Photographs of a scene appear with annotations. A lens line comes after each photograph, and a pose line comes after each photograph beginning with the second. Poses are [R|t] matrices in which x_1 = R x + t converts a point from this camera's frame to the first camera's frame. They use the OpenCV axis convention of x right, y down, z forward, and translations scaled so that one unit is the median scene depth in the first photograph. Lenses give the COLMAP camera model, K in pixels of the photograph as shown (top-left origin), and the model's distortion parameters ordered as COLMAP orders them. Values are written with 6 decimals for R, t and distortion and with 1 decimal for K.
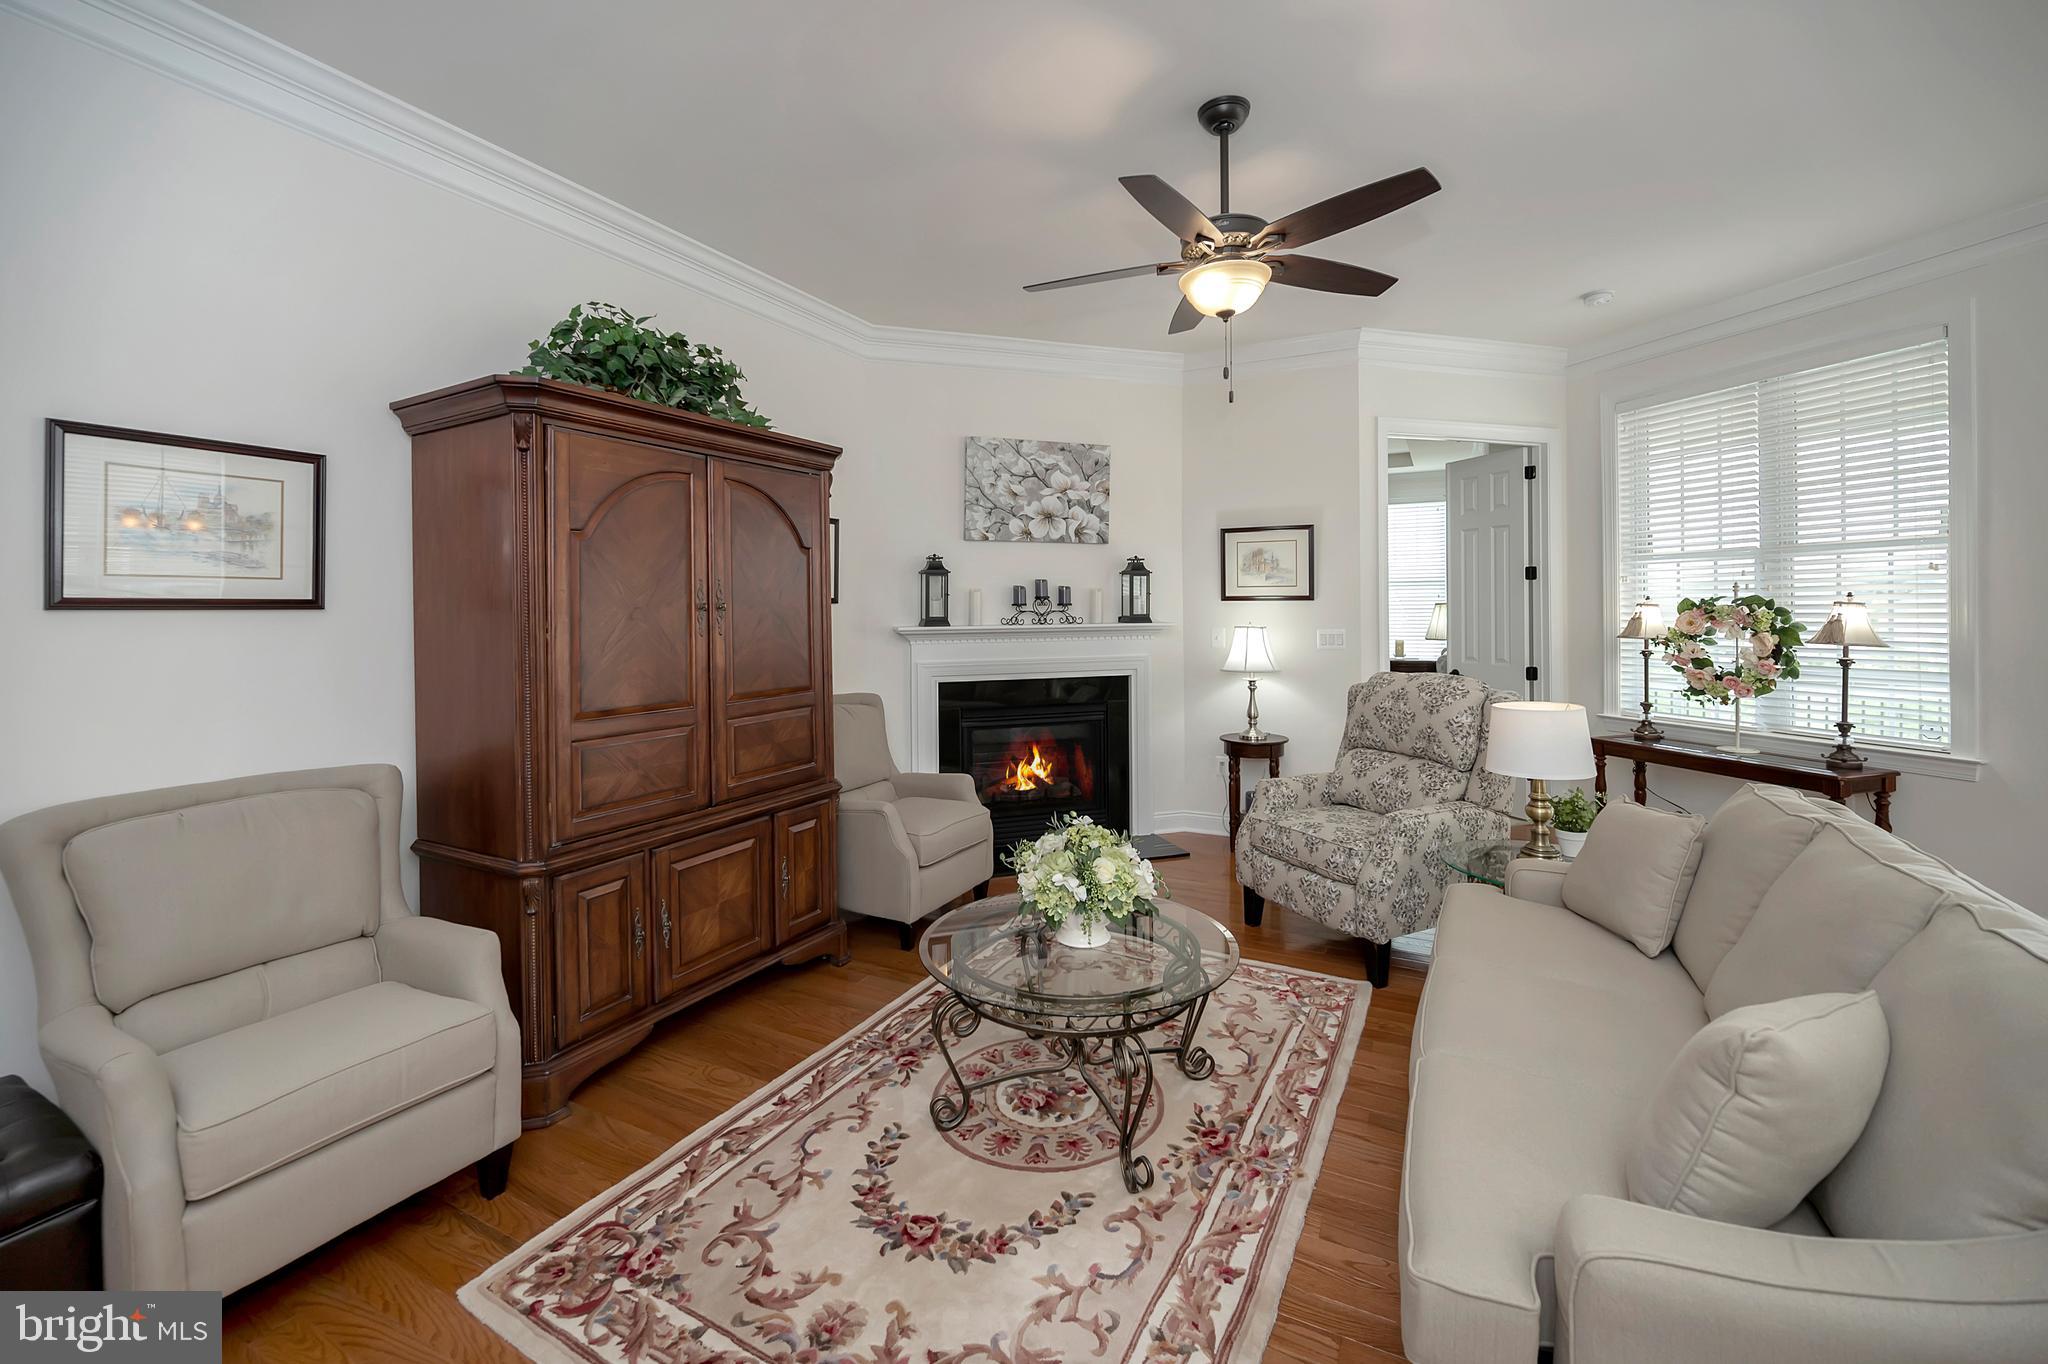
lens RADIAL K [[832.0, 0, 1011.8], [0, 832.0, 615.2], [0, 0, 1]] dist [-0.001187, -0.000912]
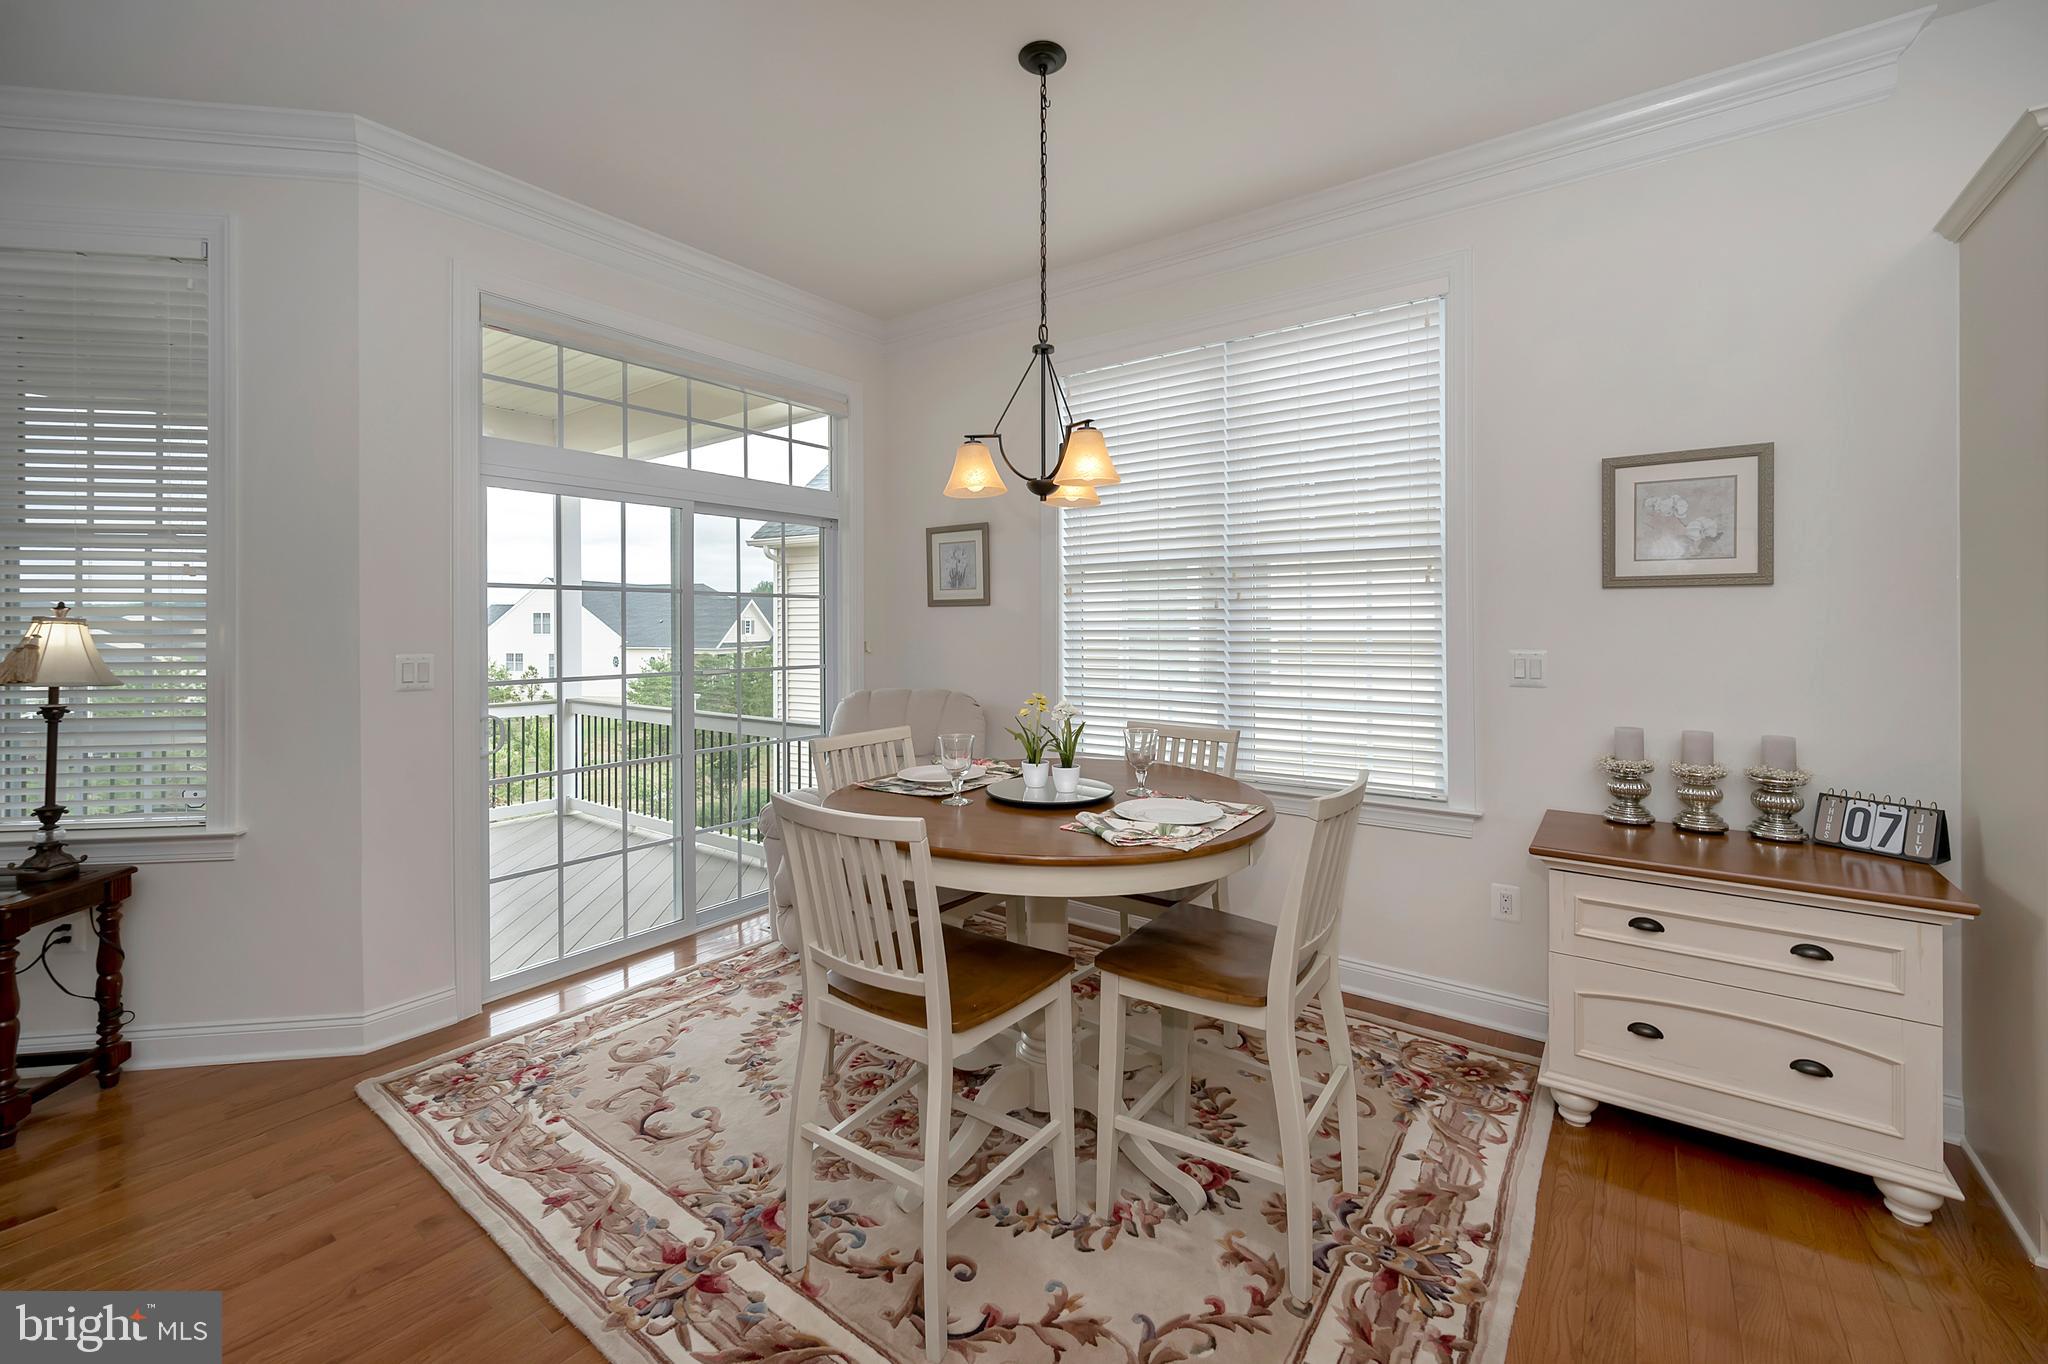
lens RADIAL K [[832.0, 0, 1032.2], [0, 832.0, 631.4], [0, 0, 1]] dist [-0.001187, -0.000912]
pose [[0.138886, 0.006376, 0.990288, 0.472701], [0.006529, 0.999952, -0.007354, 0.004683], [-0.990287, 0.007487, 0.138837, 0.162726]]
